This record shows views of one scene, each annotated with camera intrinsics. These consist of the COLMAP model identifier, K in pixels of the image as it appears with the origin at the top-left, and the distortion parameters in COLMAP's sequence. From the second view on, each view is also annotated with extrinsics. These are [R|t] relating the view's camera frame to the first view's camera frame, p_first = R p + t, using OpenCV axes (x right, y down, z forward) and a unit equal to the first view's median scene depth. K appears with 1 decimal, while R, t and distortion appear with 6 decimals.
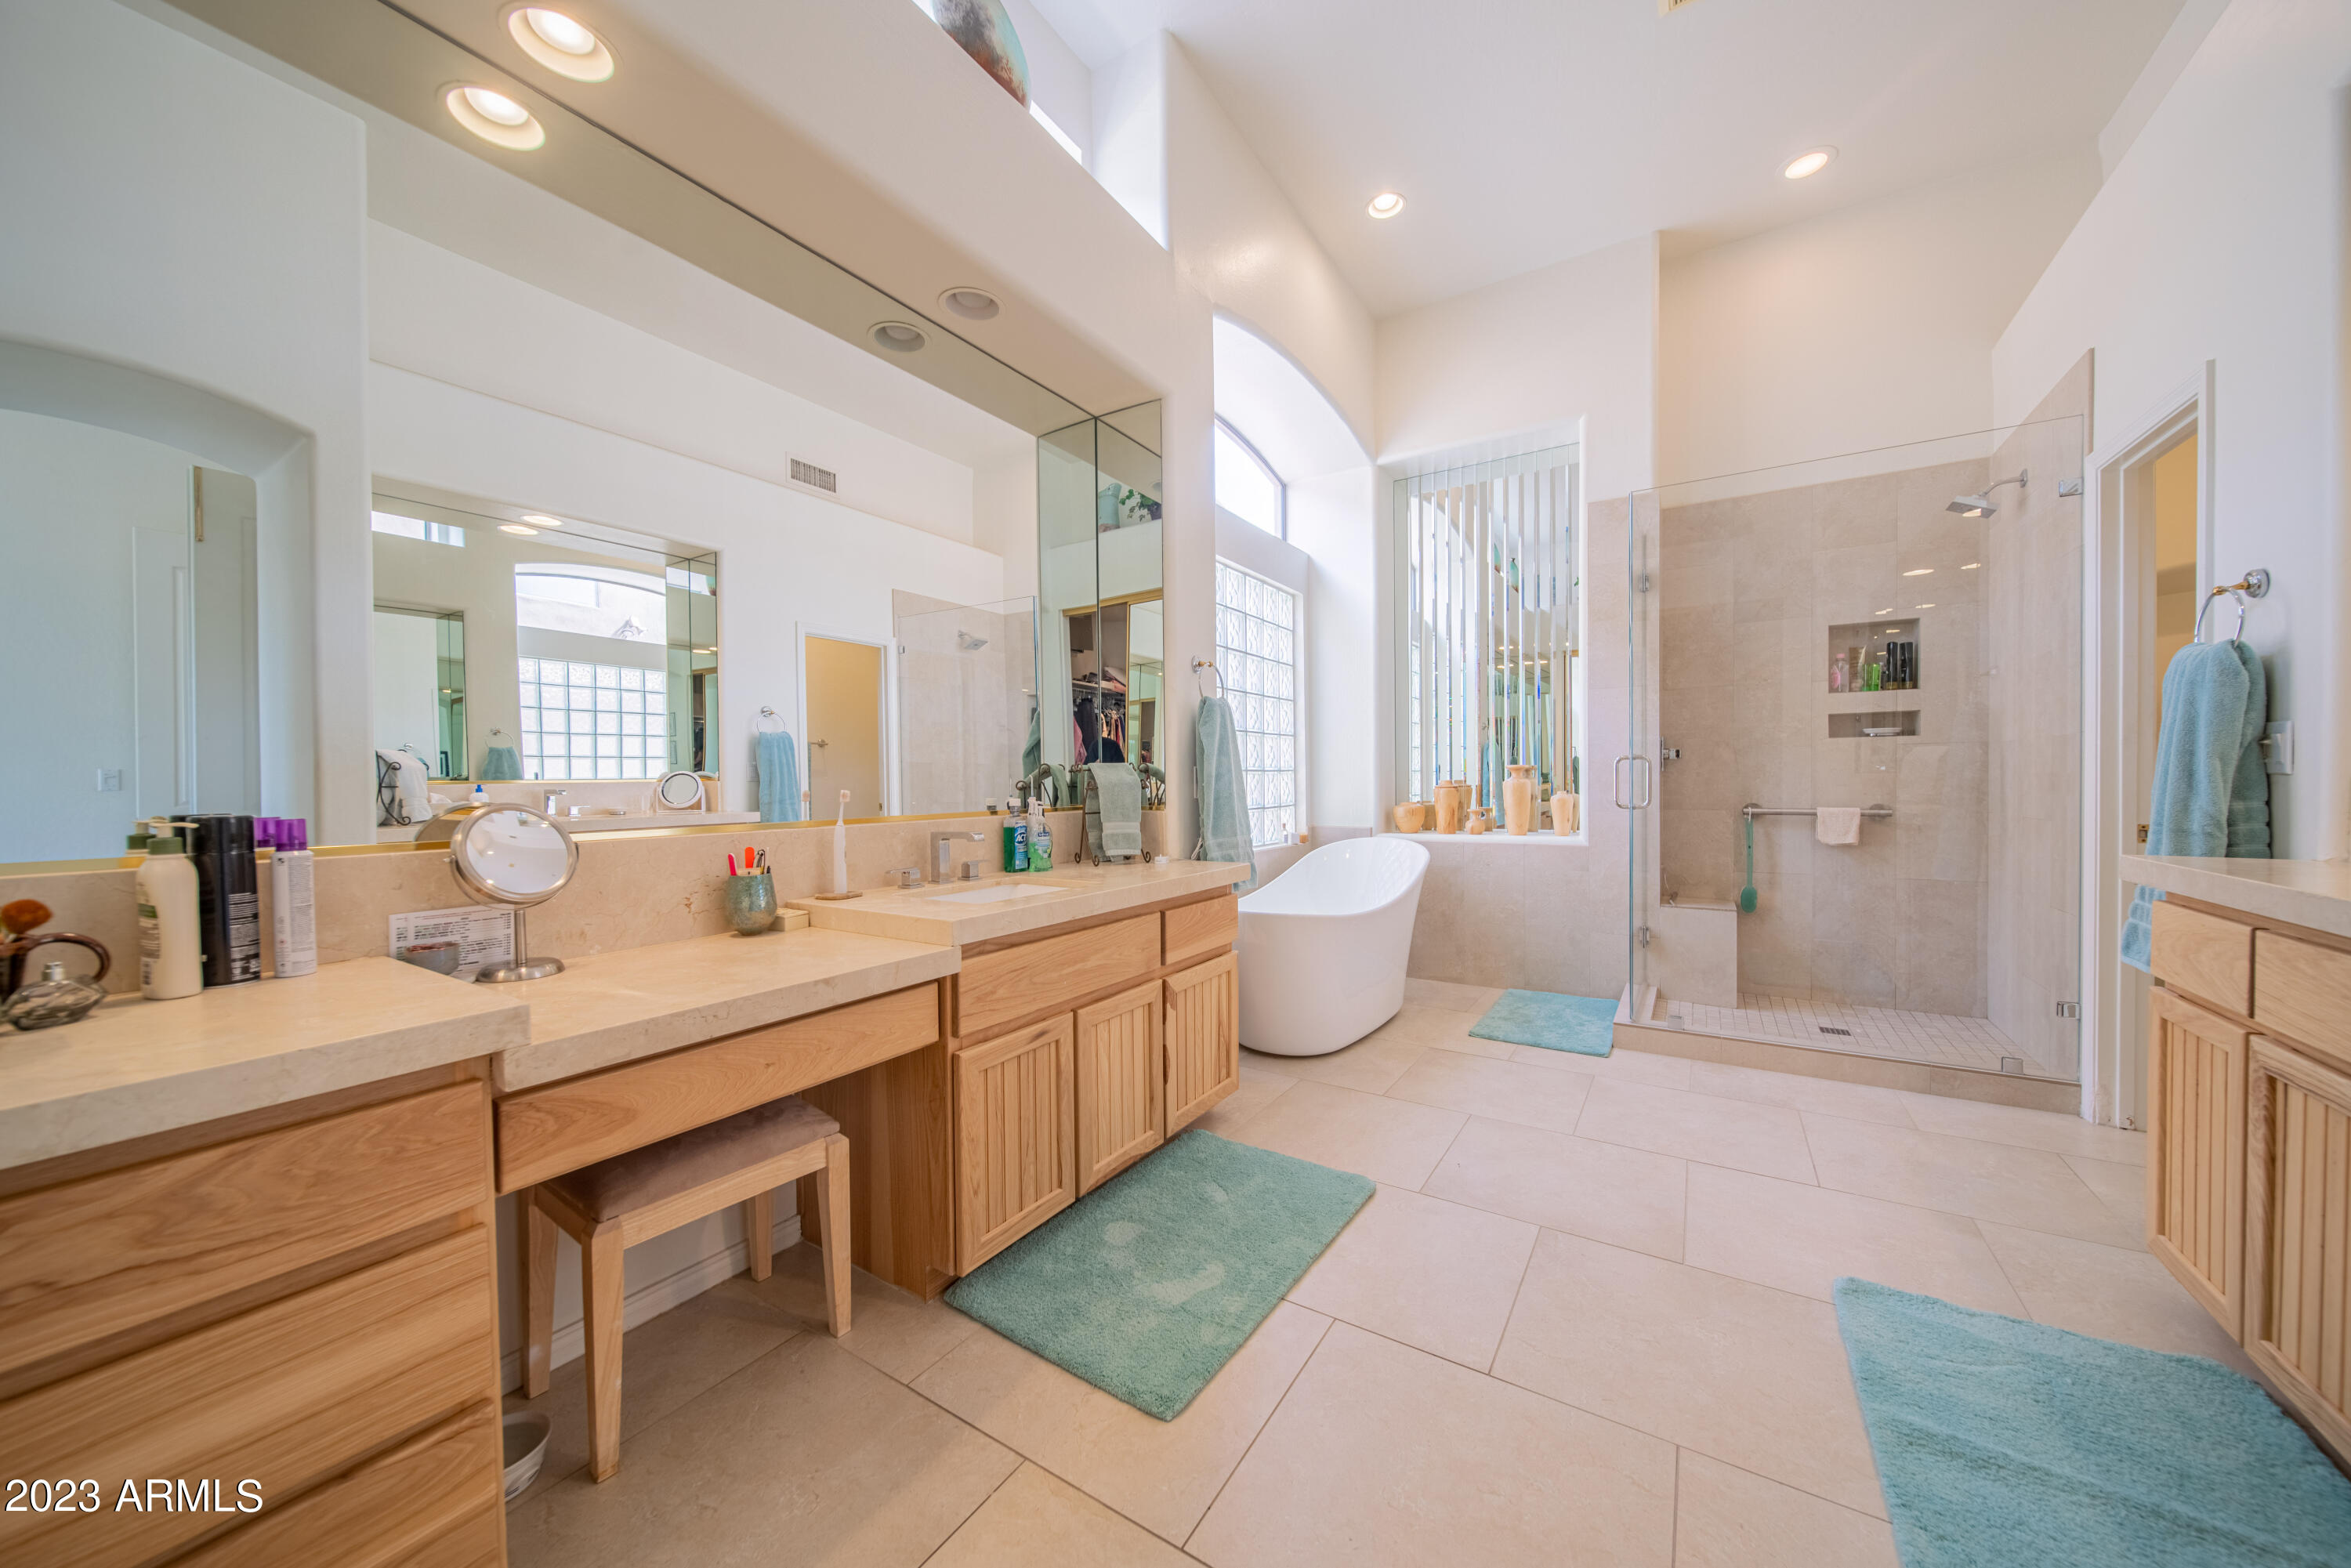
lens RADIAL K [[821.1, 0, 1167.9], [0, 821.1, 792.1], [0, 0, 1]] dist [0.000375, -0.001615]
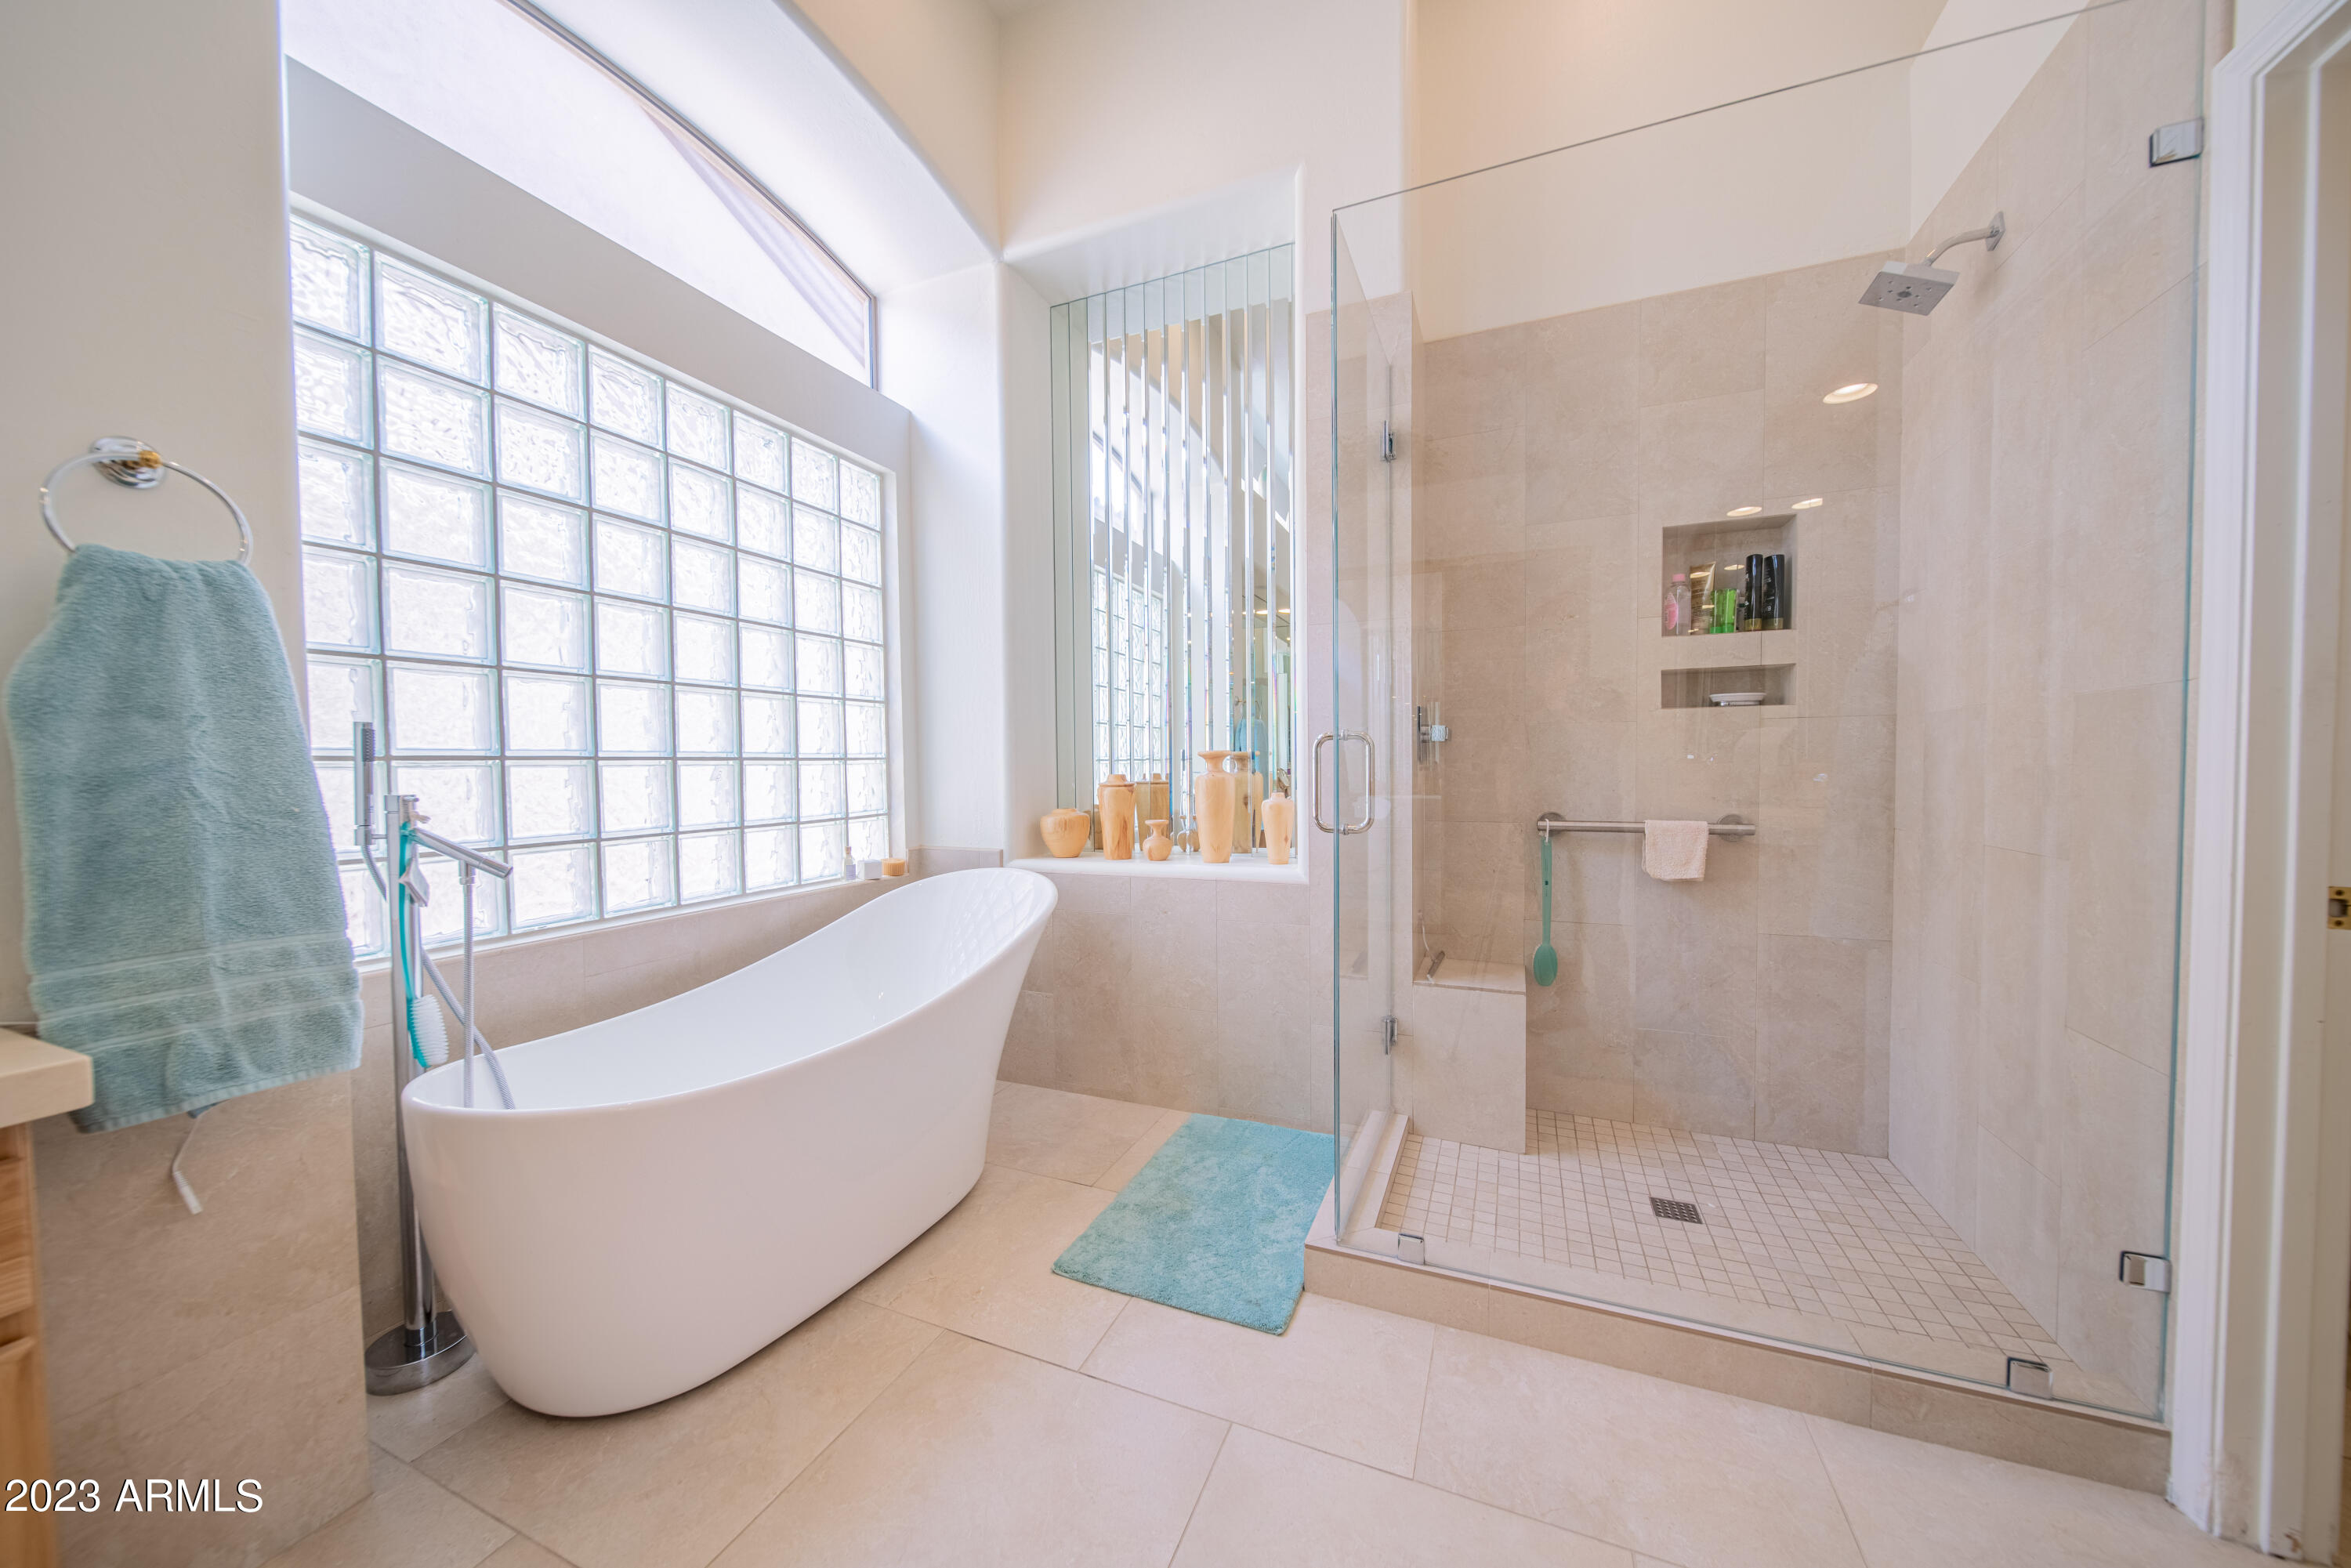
lens RADIAL K [[821.1, 0, 1167.9], [0, 821.1, 792.1], [0, 0, 1]] dist [0.000375, -0.001615]
pose [[0.984981, -0.005636, 0.172568, 0.326223], [0.002866, 0.999863, 0.016298, -0.013555], [-0.172637, -0.015559, 0.984863, 0.447657]]
